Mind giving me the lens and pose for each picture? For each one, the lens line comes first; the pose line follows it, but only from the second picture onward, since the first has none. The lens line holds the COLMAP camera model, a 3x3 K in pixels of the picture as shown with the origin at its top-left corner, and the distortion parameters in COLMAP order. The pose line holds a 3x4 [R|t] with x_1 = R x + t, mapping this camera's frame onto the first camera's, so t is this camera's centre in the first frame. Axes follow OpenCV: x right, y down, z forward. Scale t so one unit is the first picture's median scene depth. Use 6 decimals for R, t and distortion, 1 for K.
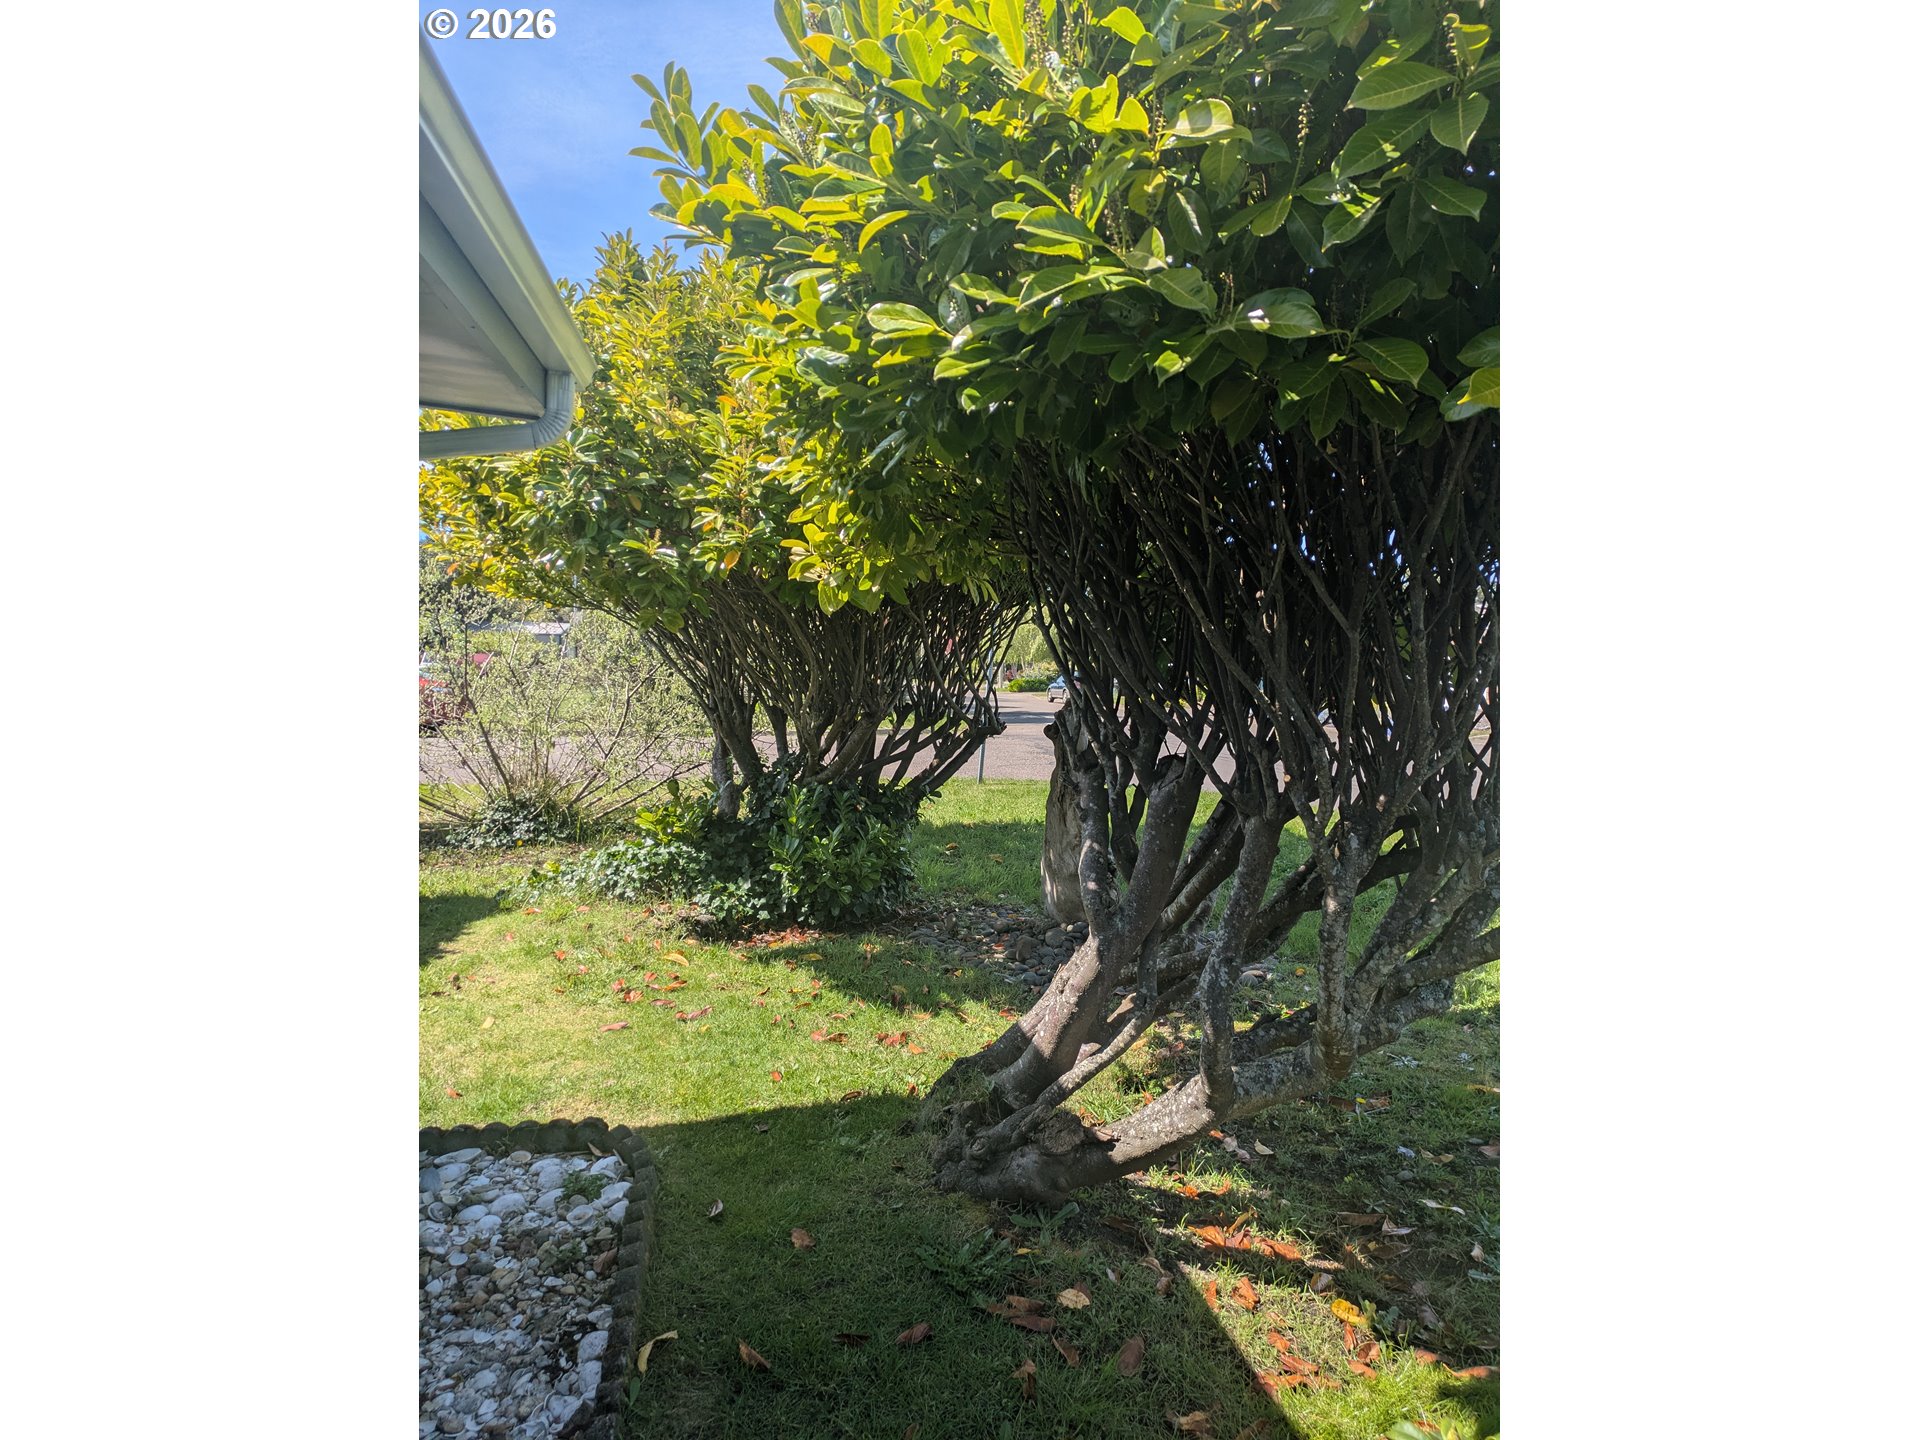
lens RADIAL K [[1055.2, 0, 960.0], [0, 1055.2, 720.0], [0, 0, 1]] dist [0.013366, -0.000907]
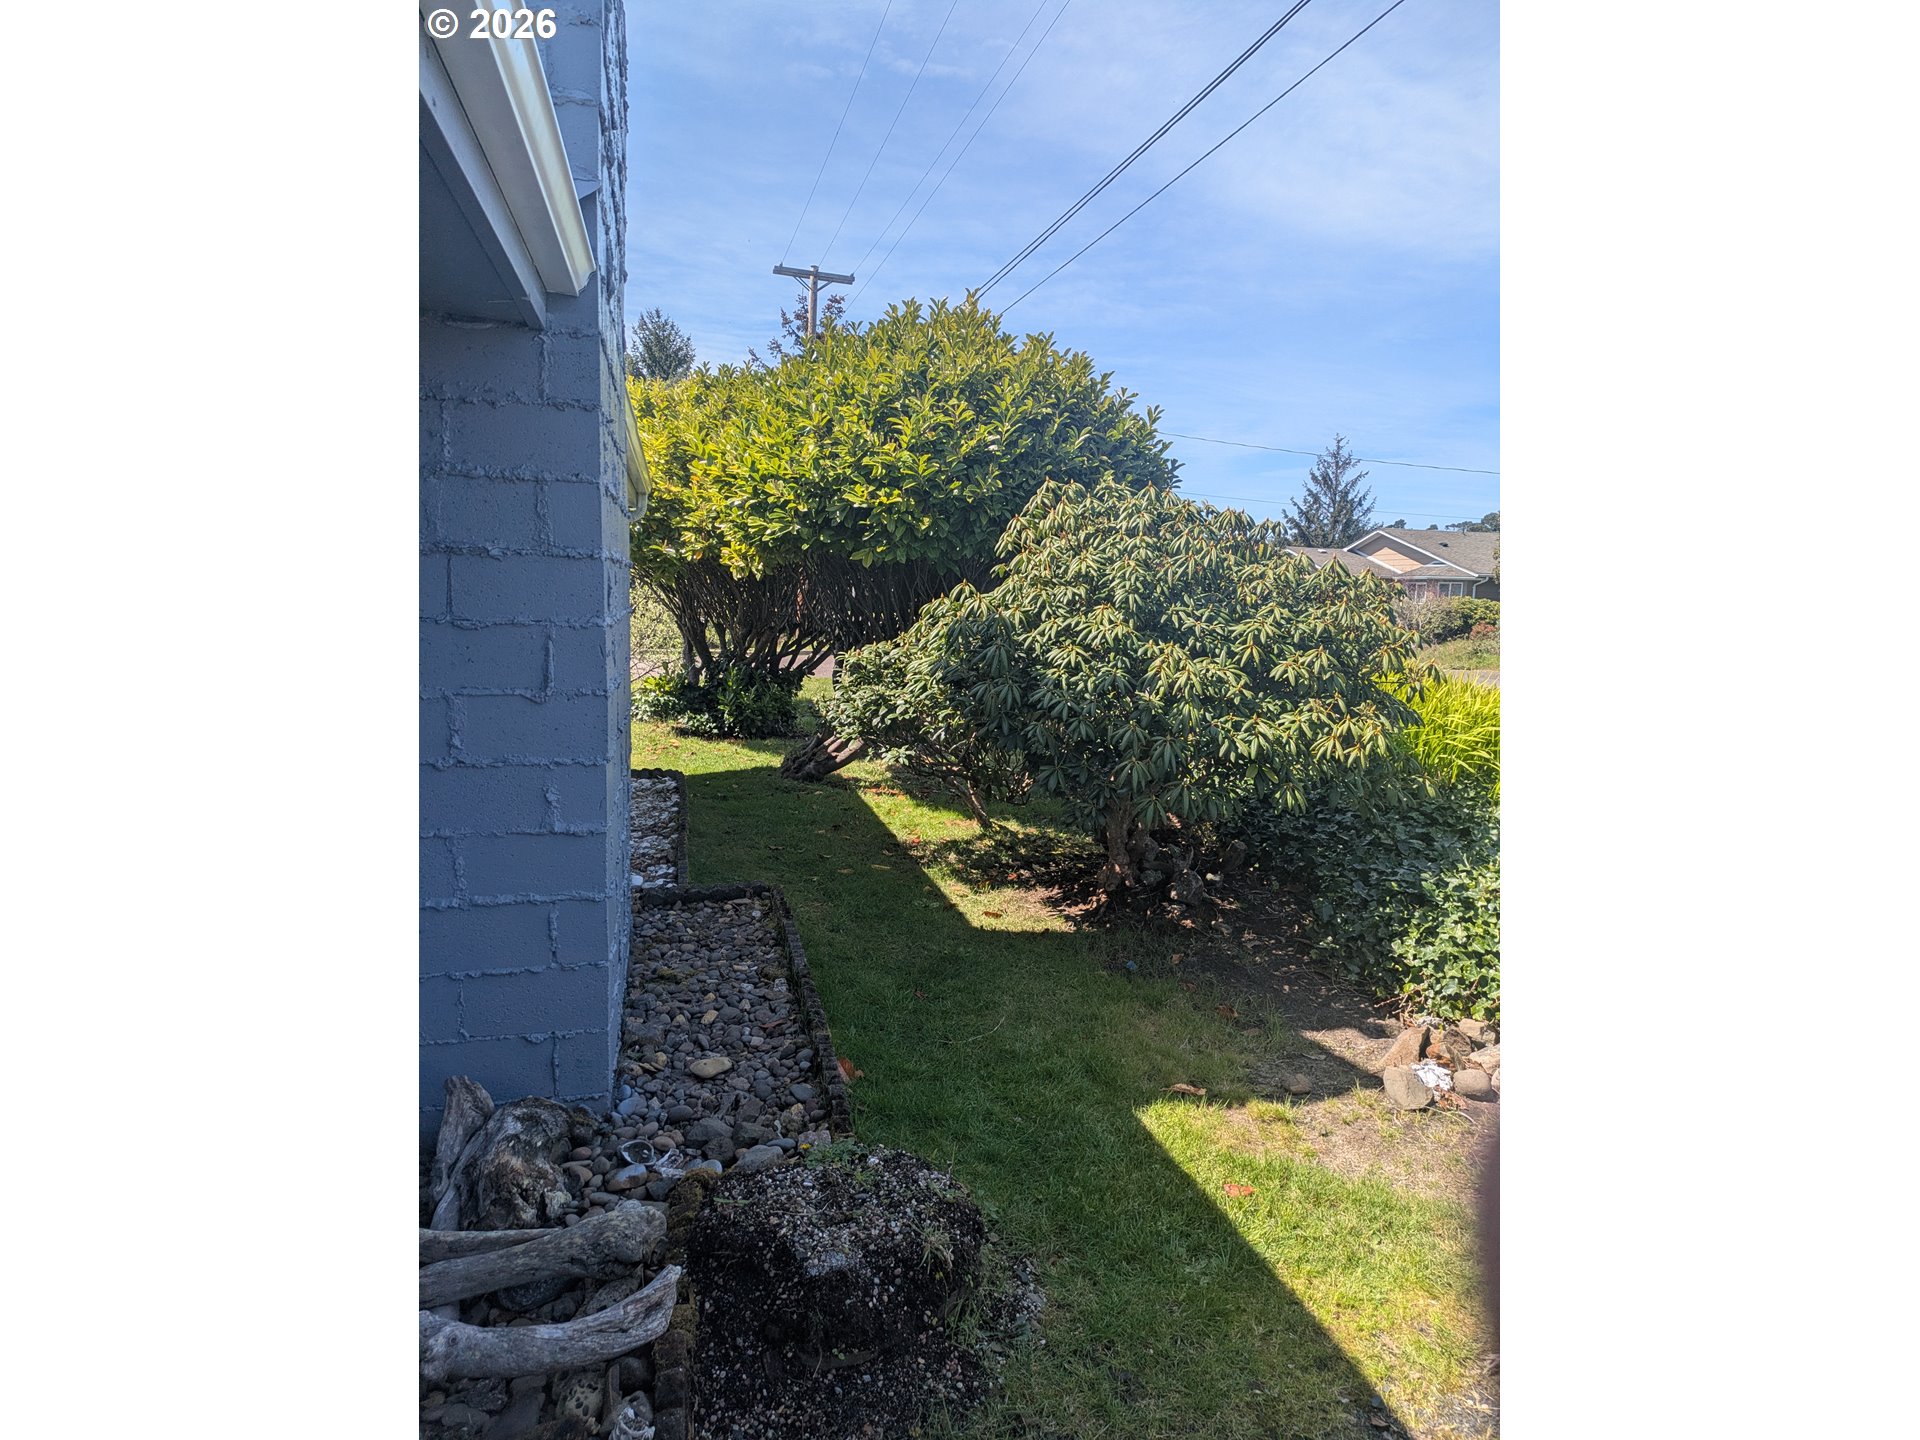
lens RADIAL K [[1055.2, 0, 960.0], [0, 1055.2, 720.0], [0, 0, 1]] dist [0.013366, -0.000907]
pose [[0.998806, -0.010828, 0.047628, 0.161933], [0.008102, 0.998338, 0.057050, 0.057594], [-0.048166, -0.056596, 0.997235, -0.903633]]
